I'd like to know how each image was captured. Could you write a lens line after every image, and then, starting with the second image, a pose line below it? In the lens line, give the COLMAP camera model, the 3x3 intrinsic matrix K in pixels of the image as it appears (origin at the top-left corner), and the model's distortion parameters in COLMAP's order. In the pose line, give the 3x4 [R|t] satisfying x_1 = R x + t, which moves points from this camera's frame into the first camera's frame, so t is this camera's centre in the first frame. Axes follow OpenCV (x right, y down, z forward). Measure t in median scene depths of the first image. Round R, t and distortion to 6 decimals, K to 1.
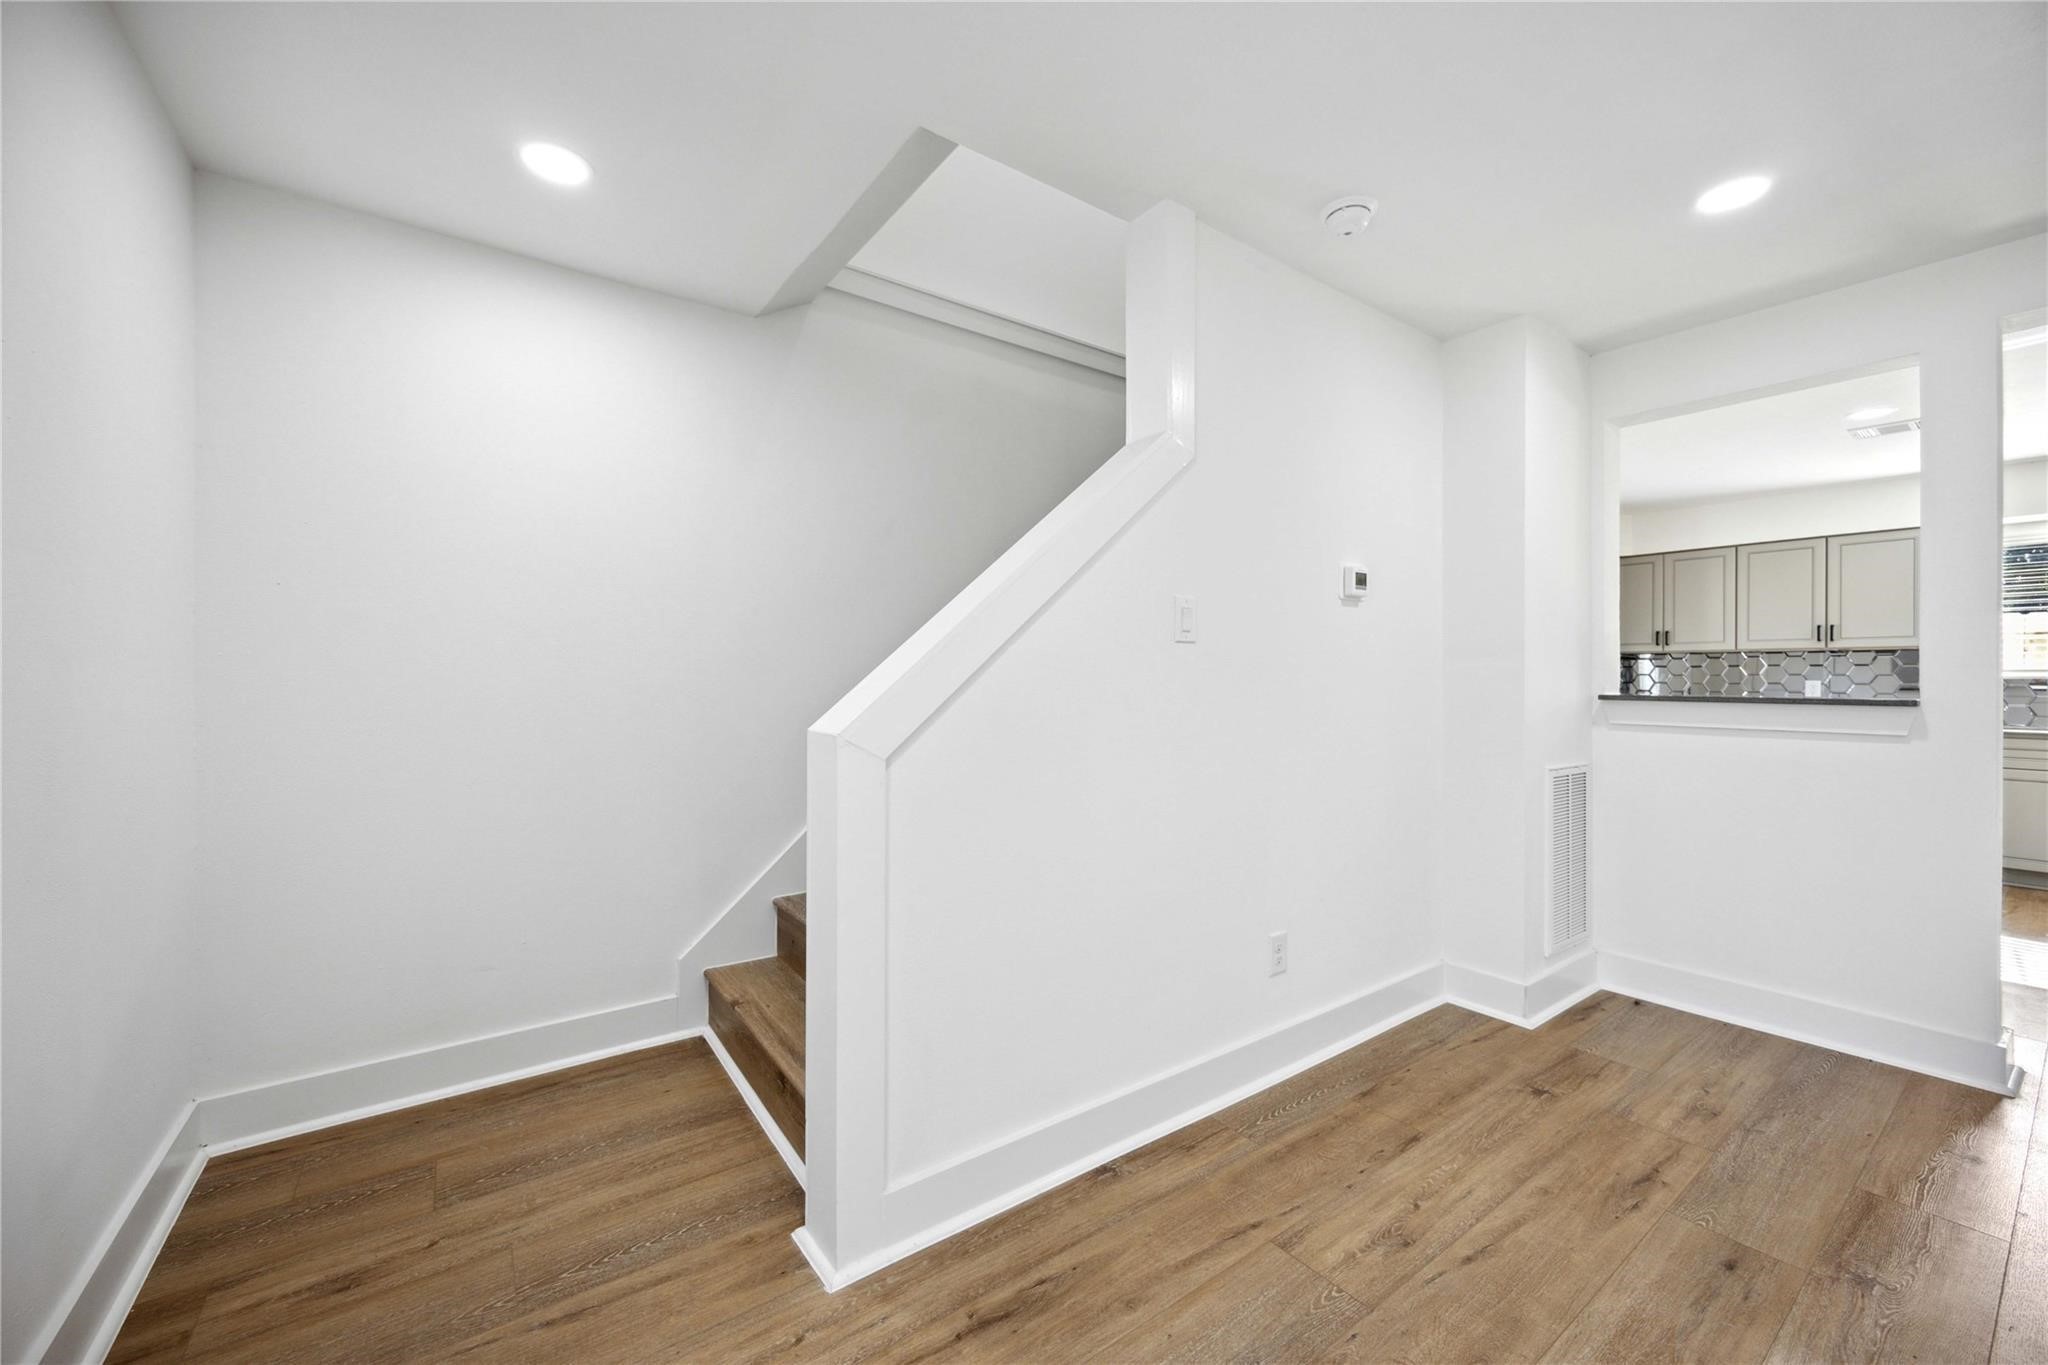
lens RADIAL K [[775.2, 0, 1012.4], [0, 775.2, 669.7], [0, 0, 1]] dist [-0.000409, -0.000109]
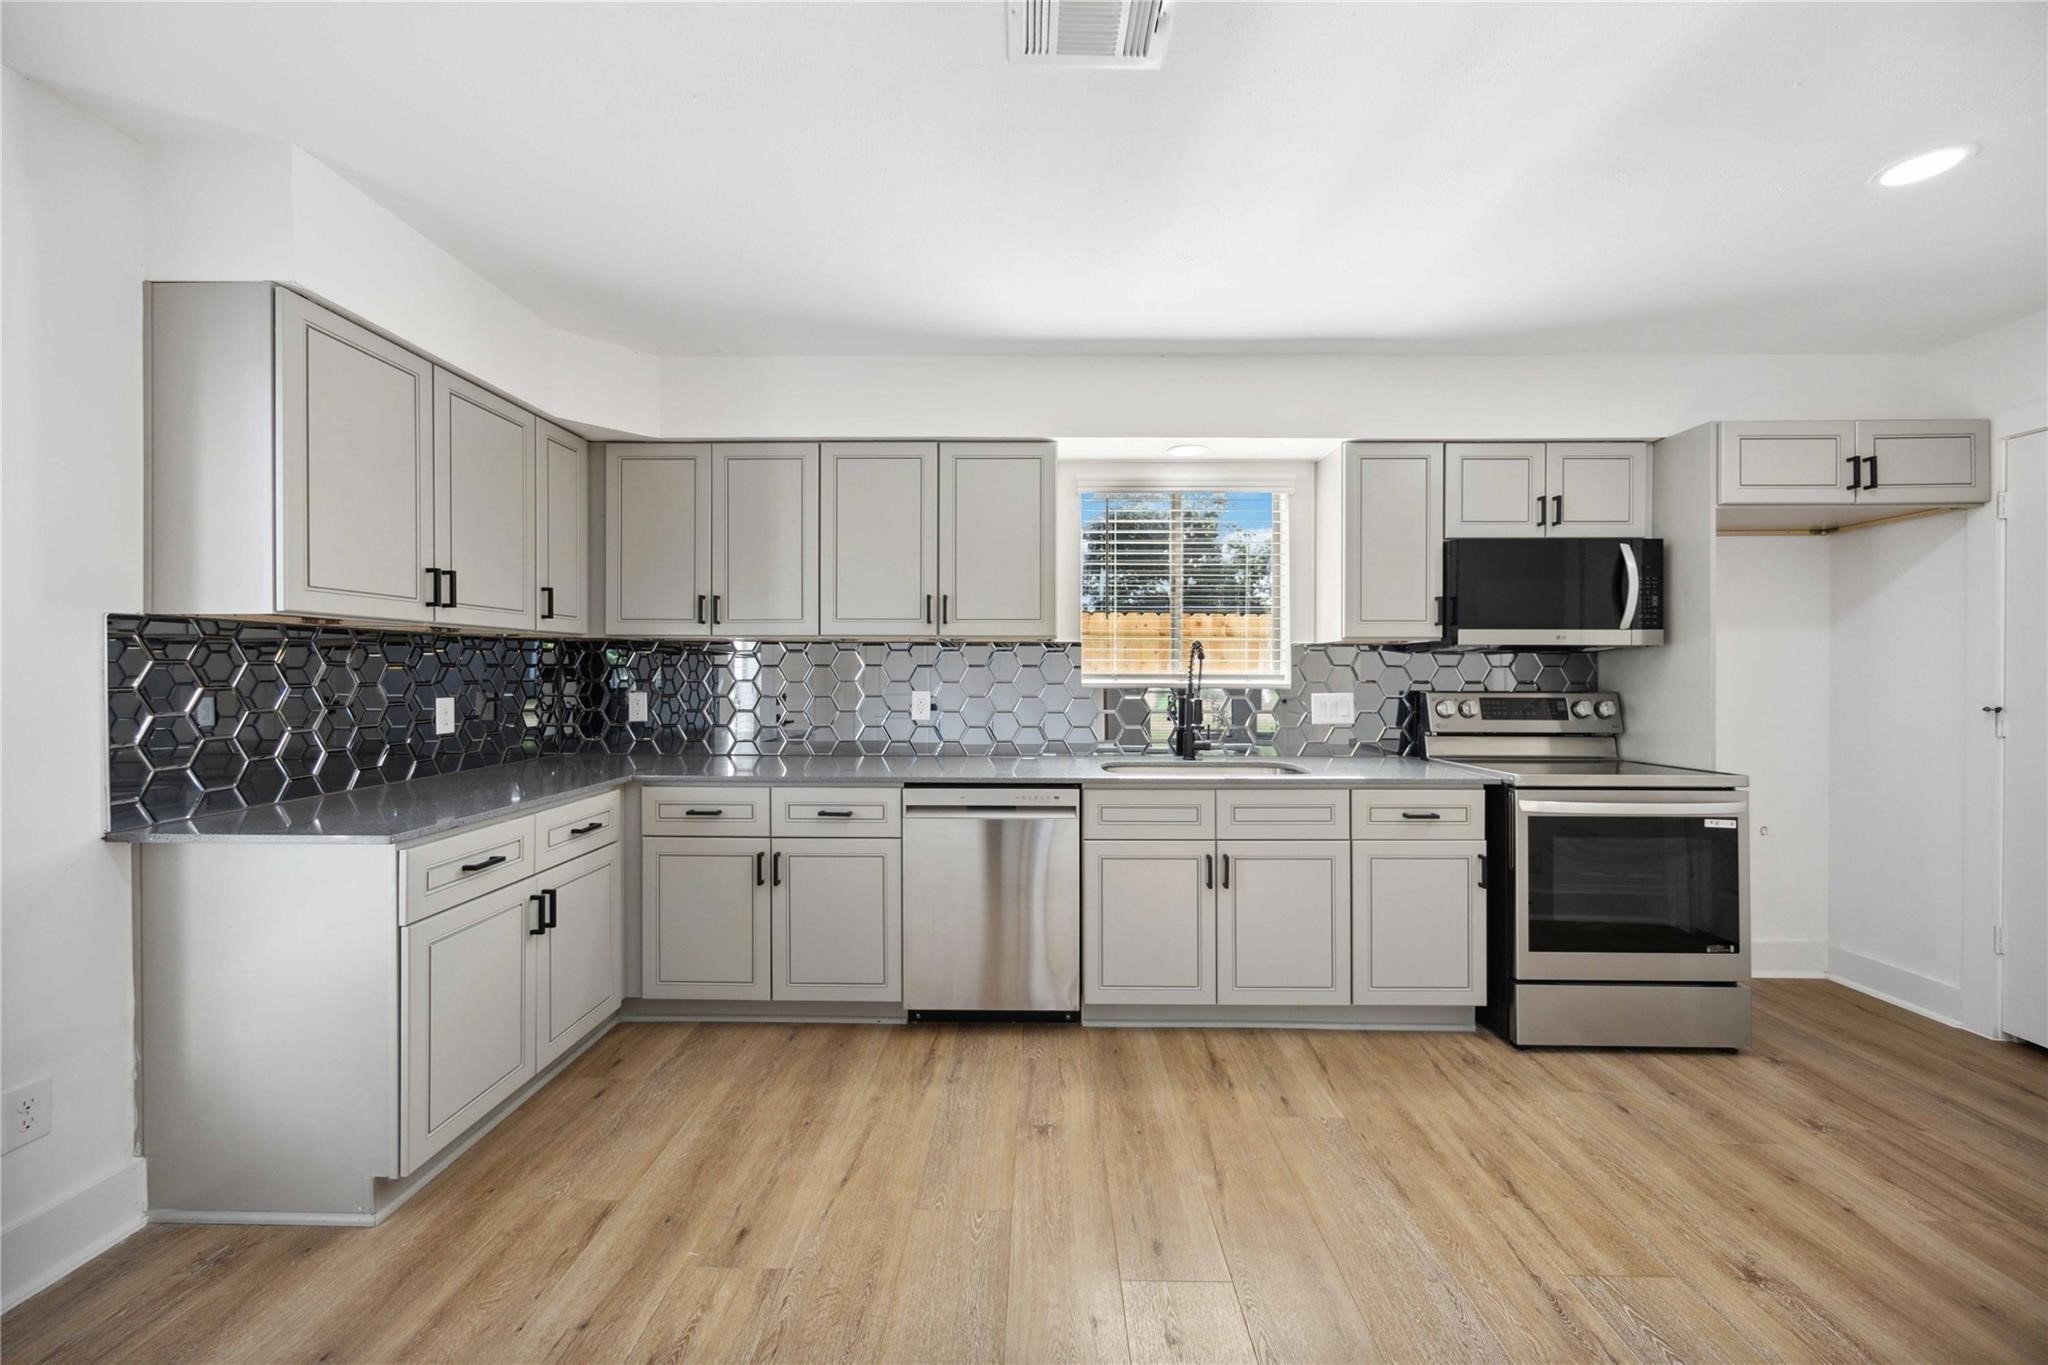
lens RADIAL K [[775.2, 0, 1024.2], [0, 775.2, 683.9], [0, 0, 1]] dist [-0.000409, -0.000109]
pose [[0.598330, 0.002623, 0.801245, 0.156706], [-0.003440, 0.999994, -0.000704, 0.002050], [-0.801242, -0.002335, 0.598335, 0.150768]]
